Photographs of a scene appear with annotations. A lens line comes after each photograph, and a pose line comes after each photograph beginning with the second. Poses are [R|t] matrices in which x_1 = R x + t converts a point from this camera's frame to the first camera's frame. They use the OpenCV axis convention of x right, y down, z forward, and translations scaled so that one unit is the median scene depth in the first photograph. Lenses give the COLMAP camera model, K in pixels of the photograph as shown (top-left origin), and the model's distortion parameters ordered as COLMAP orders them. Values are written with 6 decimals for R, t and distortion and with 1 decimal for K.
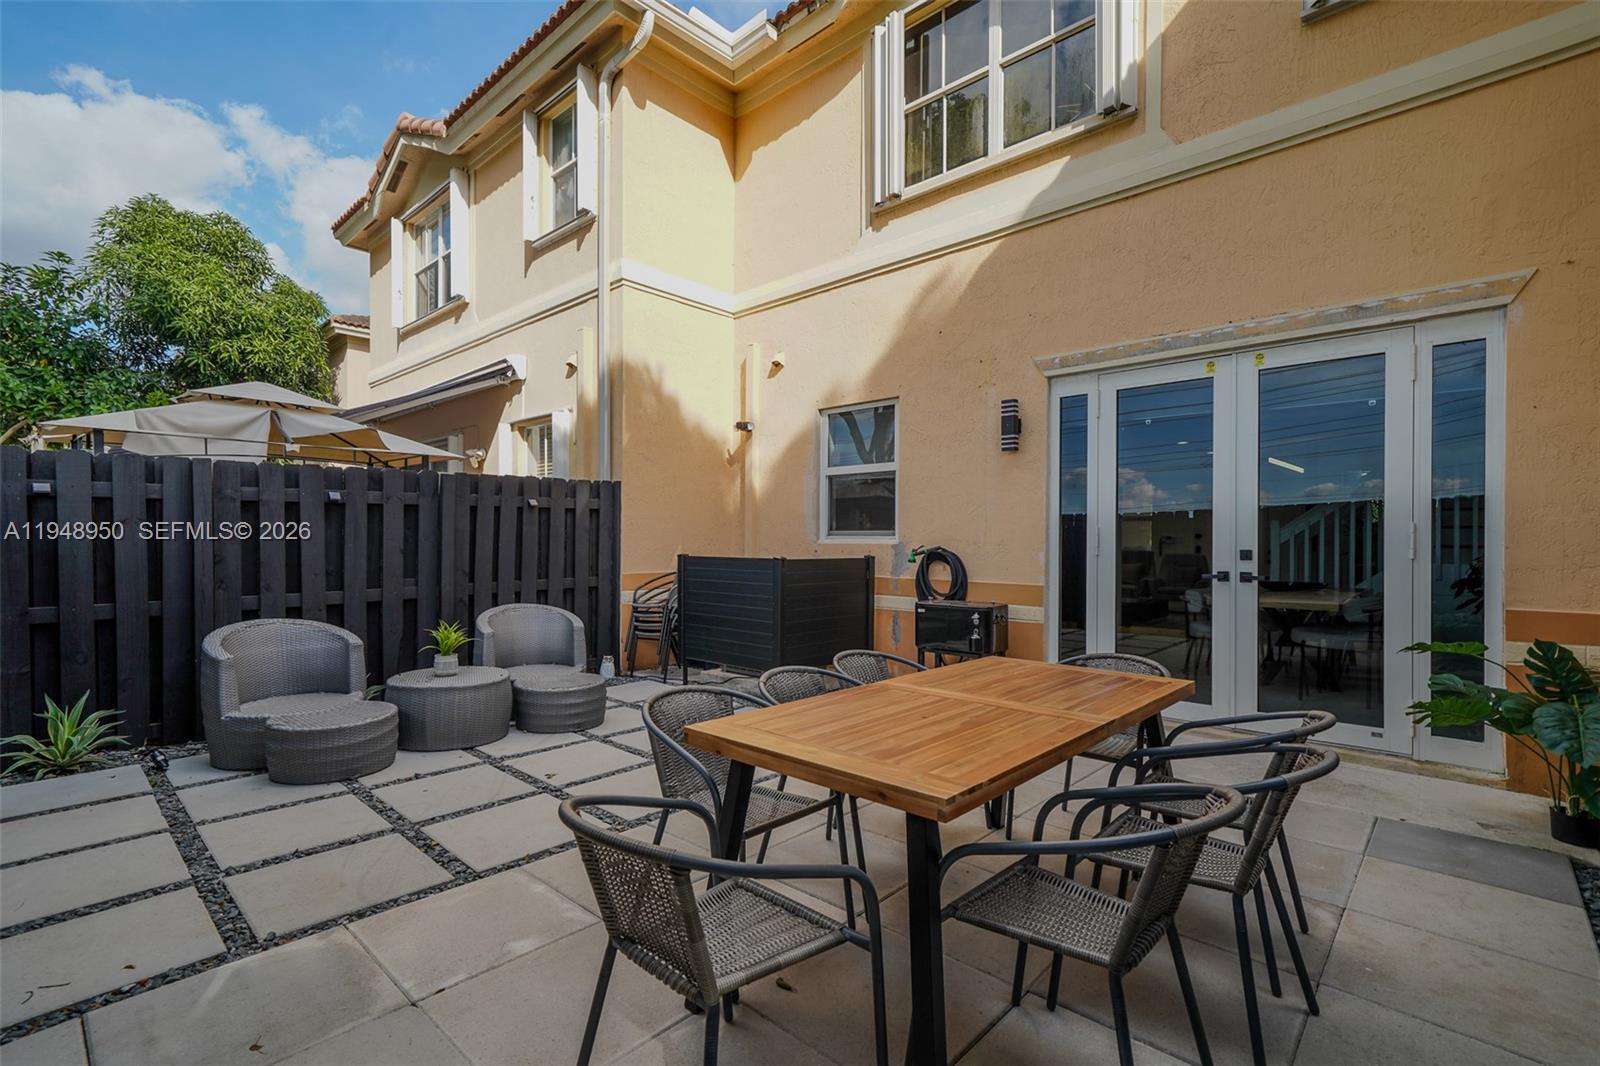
lens RADIAL K [[737.7, 0, 798.1], [0, 737.7, 539.5], [0, 0, 1]] dist [0.008077, 0.000450]
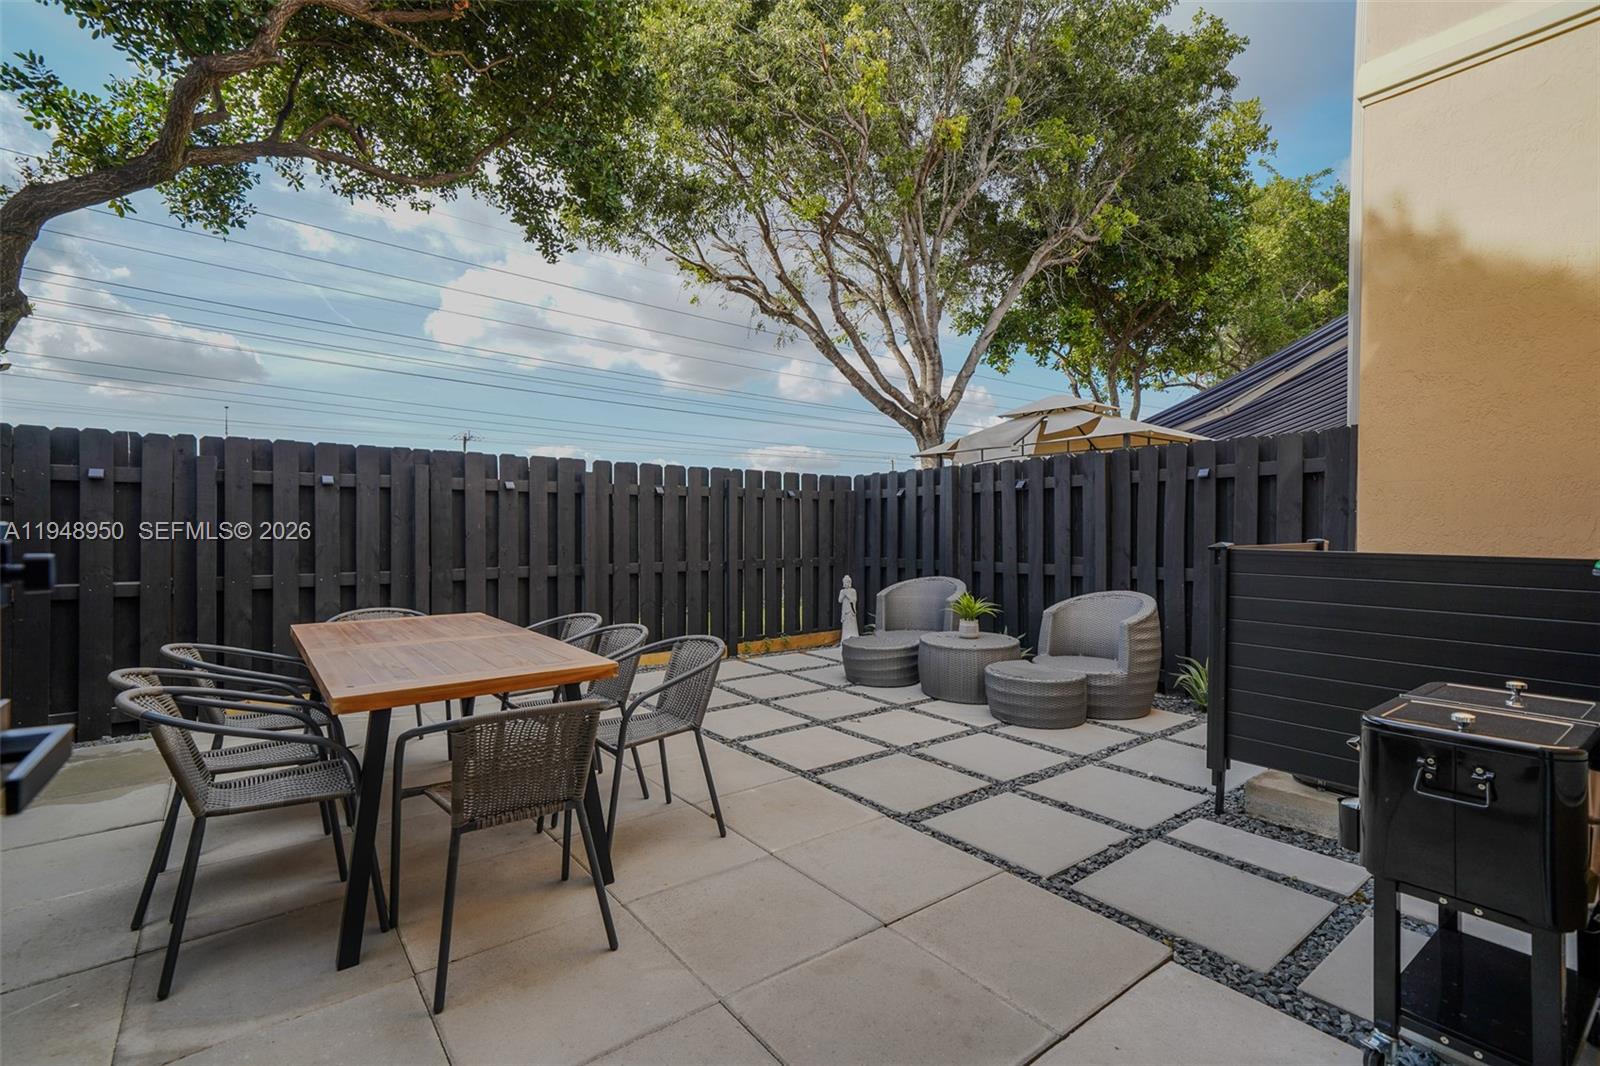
lens RADIAL K [[737.7, 0, 798.1], [0, 737.7, 539.5], [0, 0, 1]] dist [0.008077, 0.000450]
pose [[-0.139218, -0.000531, -0.990262, 0.581815], [-0.021190, 0.999772, 0.002443, 0.034657], [0.990035, 0.021324, -0.139198, 0.795678]]
